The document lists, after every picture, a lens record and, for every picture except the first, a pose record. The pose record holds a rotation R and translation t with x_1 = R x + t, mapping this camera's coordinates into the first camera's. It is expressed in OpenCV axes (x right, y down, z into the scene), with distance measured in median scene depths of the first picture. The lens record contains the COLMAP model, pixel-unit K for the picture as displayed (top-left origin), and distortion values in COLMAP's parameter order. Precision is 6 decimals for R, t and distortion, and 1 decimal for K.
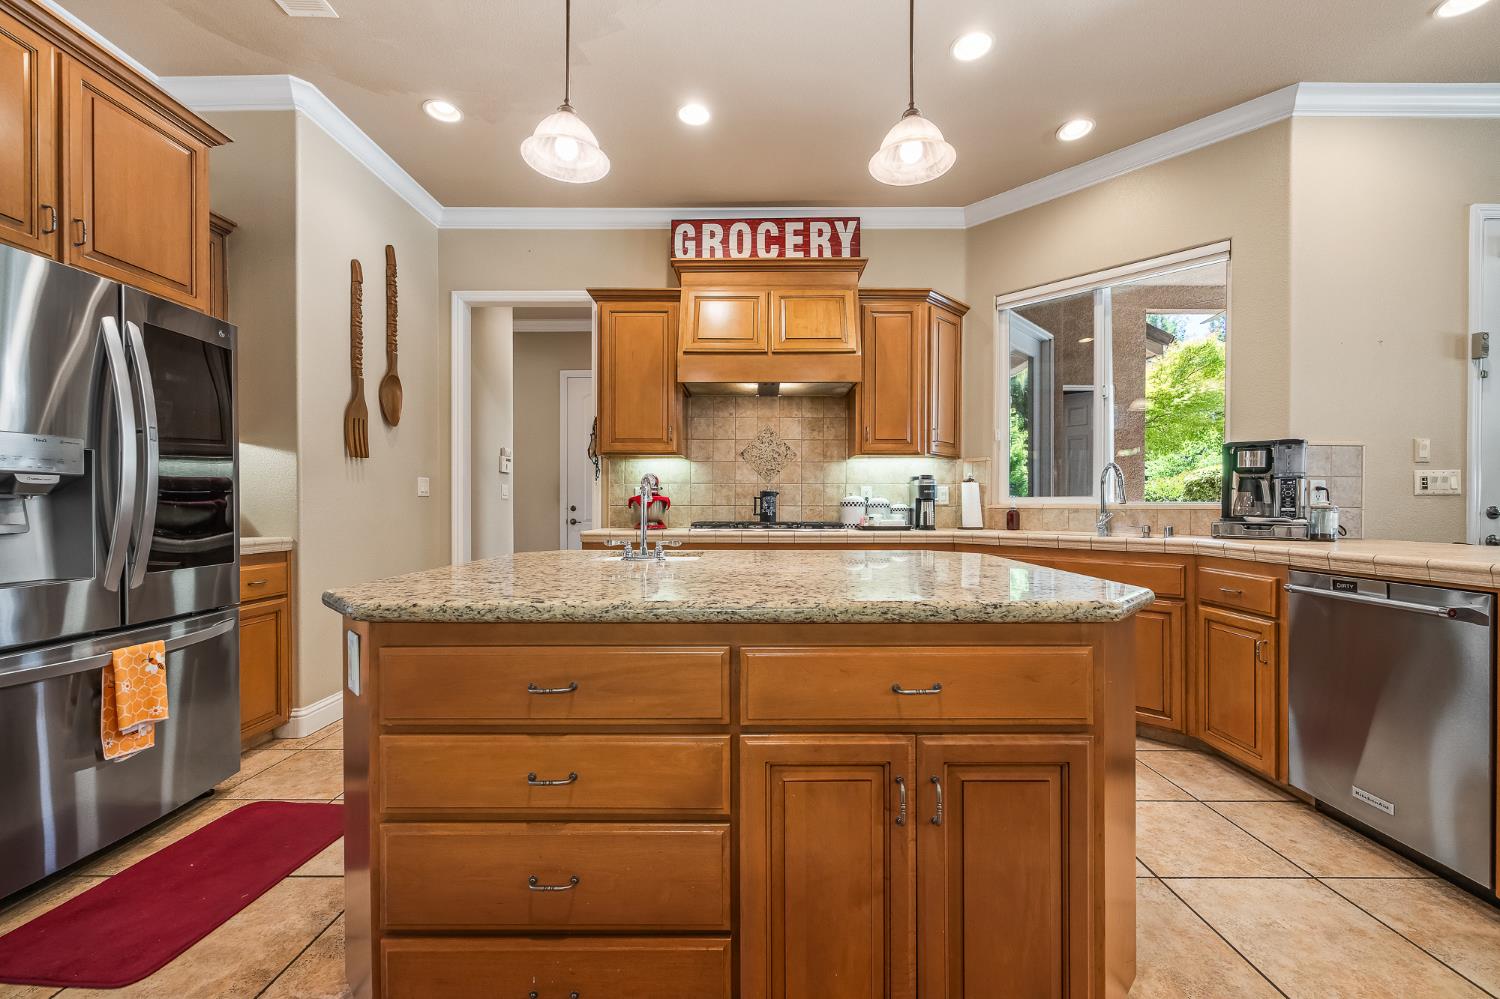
lens RADIAL K [[605.6, 0, 756.7], [0, 605.6, 504.8], [0, 0, 1]] dist [0.001090, 0.000737]
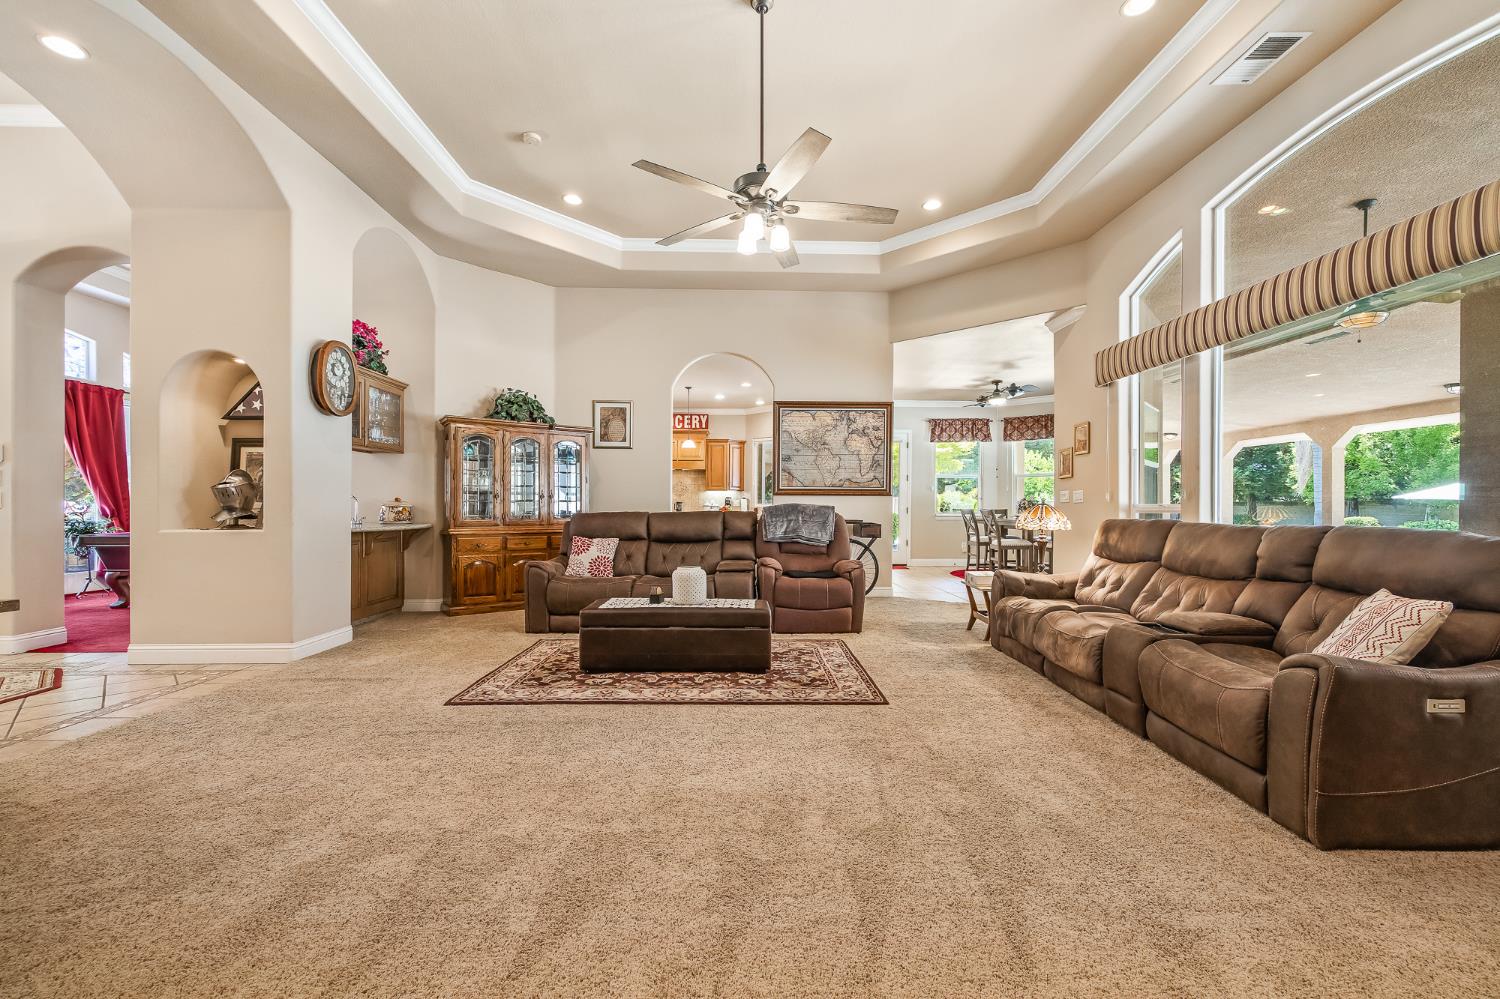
lens RADIAL K [[605.6, 0, 756.7], [0, 605.6, 504.8], [0, 0, 1]] dist [0.001090, 0.000737]
pose [[0.999390, -0.000051, 0.034926, 0.310175], [0.000172, 0.999994, -0.003436, 0.003060], [-0.034926, 0.003440, 0.999384, -2.124830]]
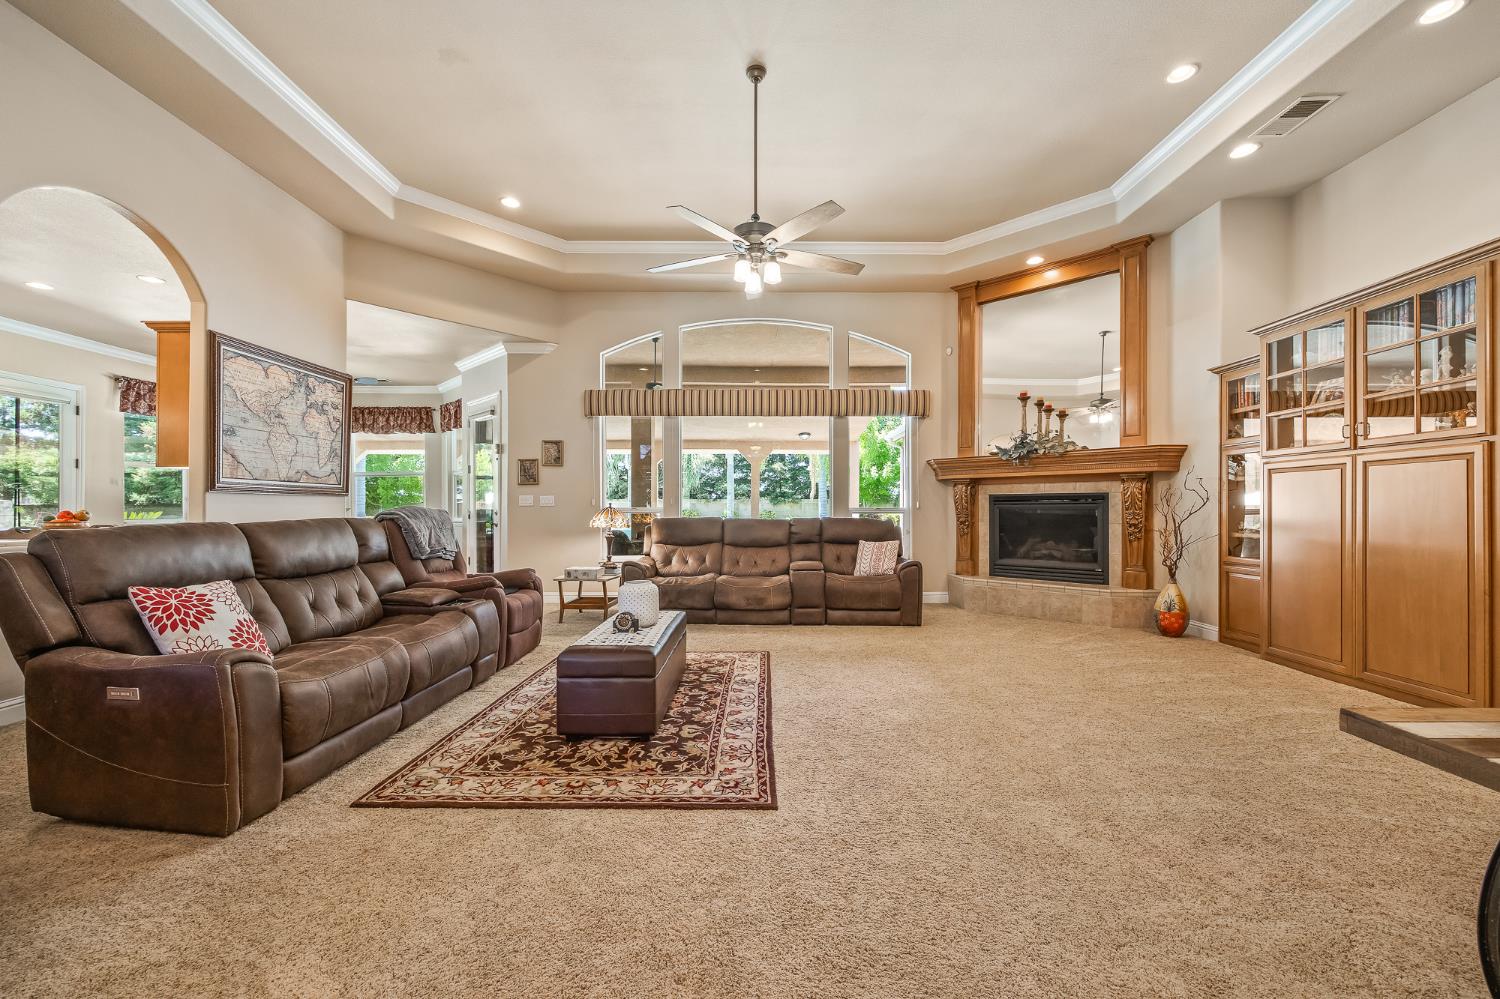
lens RADIAL K [[605.6, 0, 756.7], [0, 605.6, 504.8], [0, 0, 1]] dist [0.001090, 0.000737]
pose [[-0.012400, 0.006150, 0.999904, -0.674162], [0.000956, 0.999981, -0.006139, -0.000785], [-0.999923, 0.000880, -0.012406, -1.228612]]
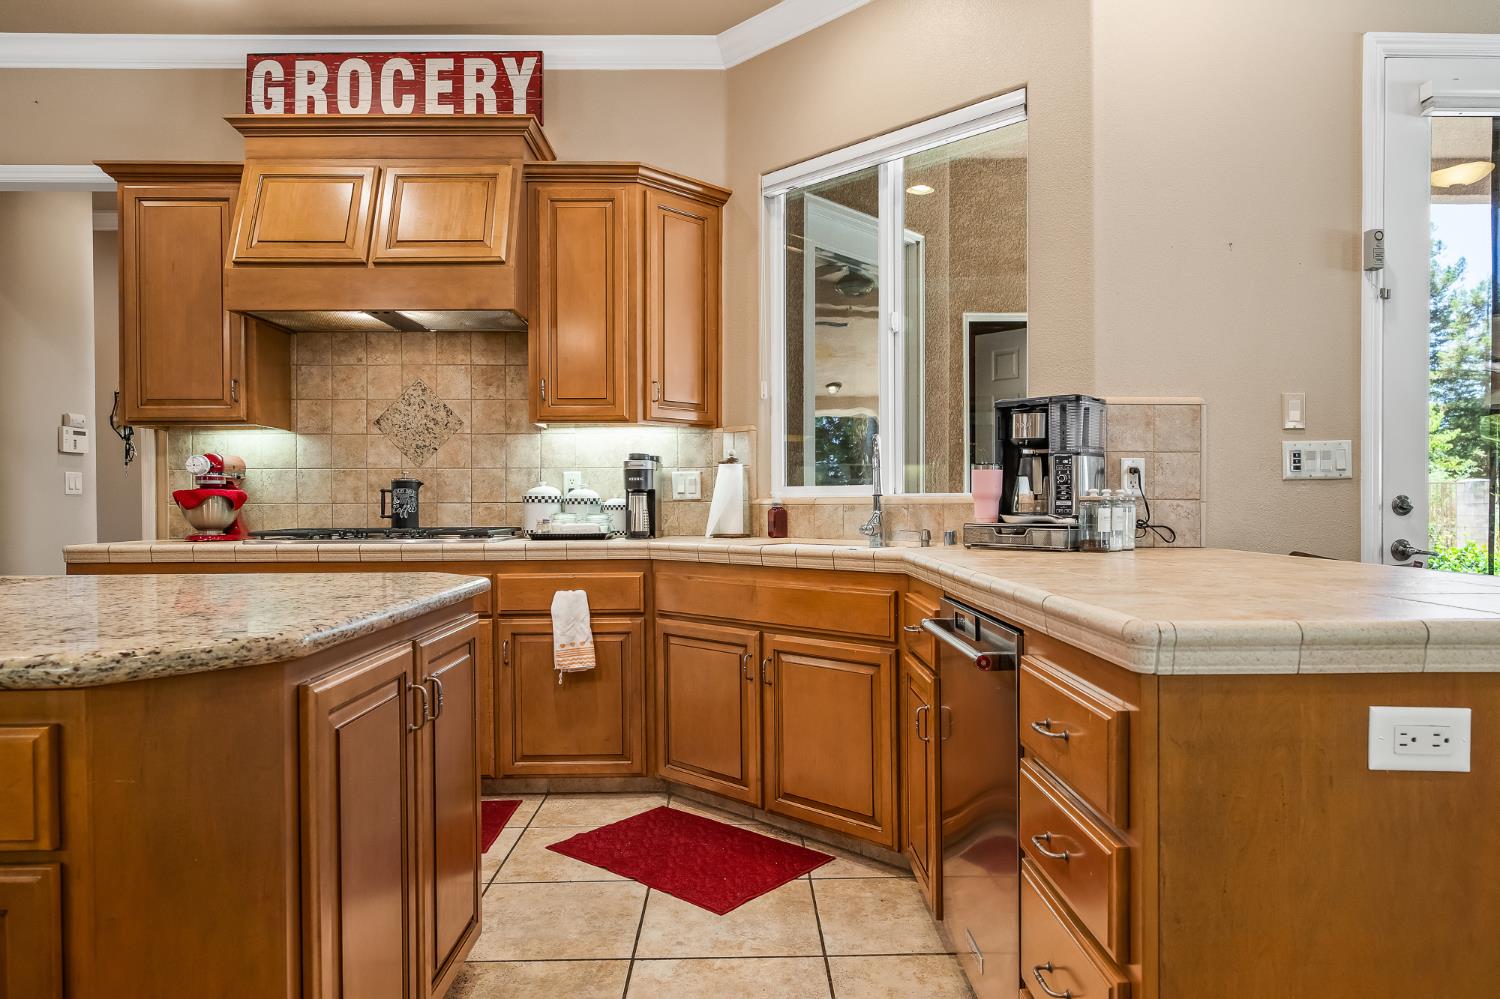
lens RADIAL K [[937.8, 0, 757.8], [0, 937.8, 503.5], [0, 0, 1]] dist [0.004058, 0.001763]
pose [[0.999745, -0.008100, 0.021088, 0.373281], [0.008012, 0.999959, 0.004276, 0.000823], [-0.021122, -0.004106, 0.999768, 0.001437]]
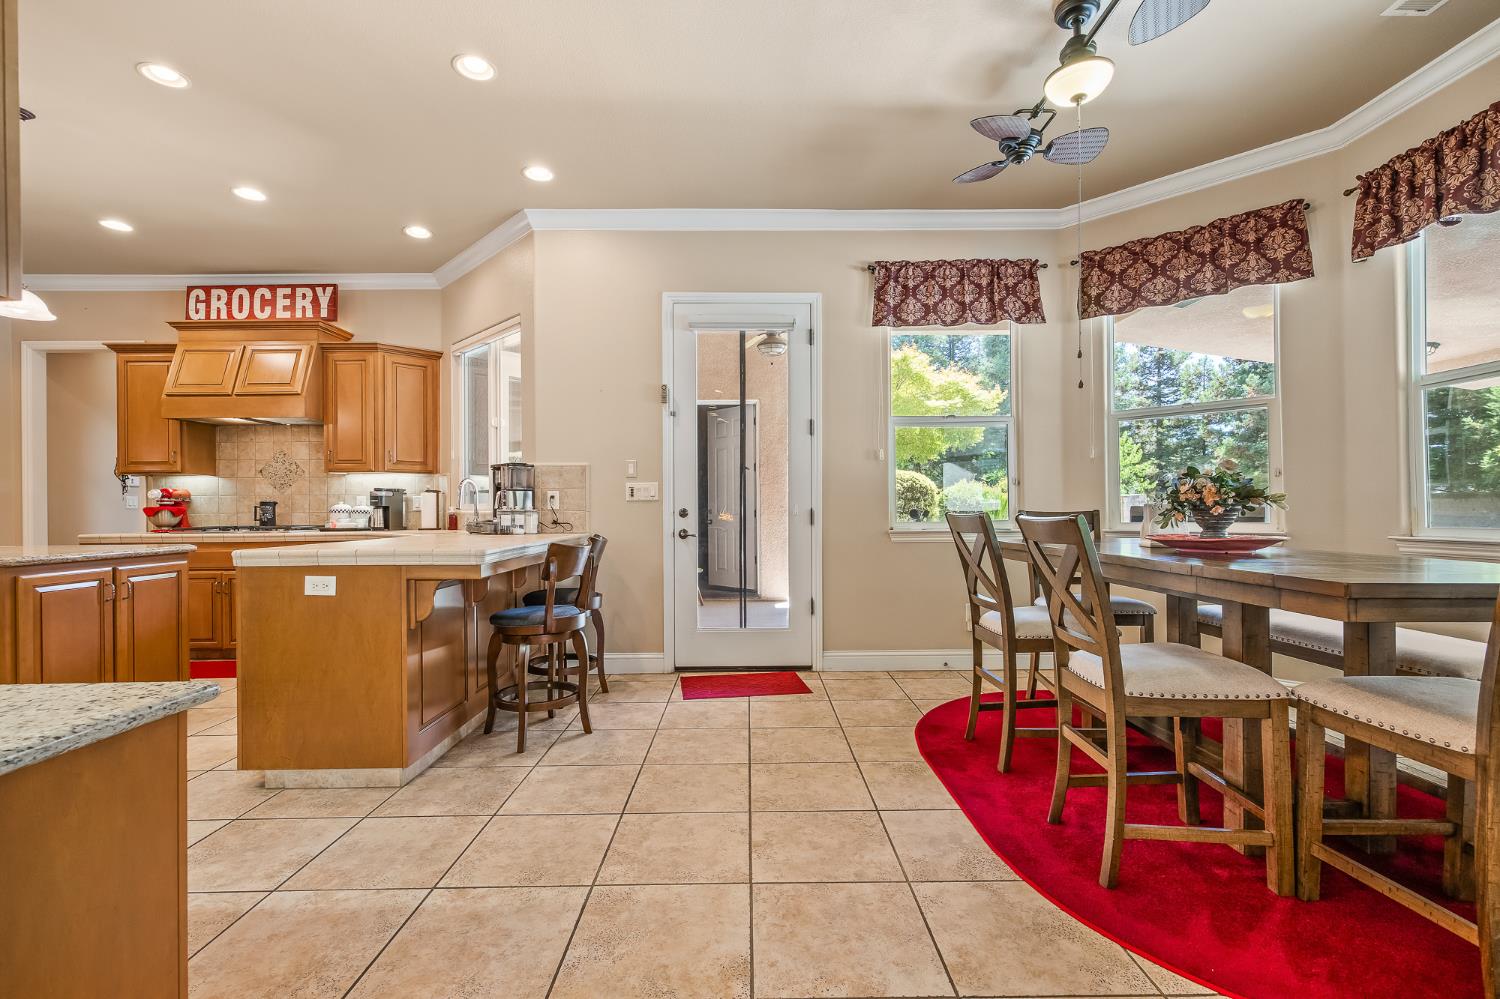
lens RADIAL K [[660.2, 0, 755.0], [0, 660.2, 506.4], [0, 0, 1]] dist [0.002741, 0.000375]
pose [[0.999791, -0.011757, 0.016711, 1.015492], [0.011796, 0.999928, -0.002233, 0.002706], [-0.016684, 0.002430, 0.999858, -0.392116]]
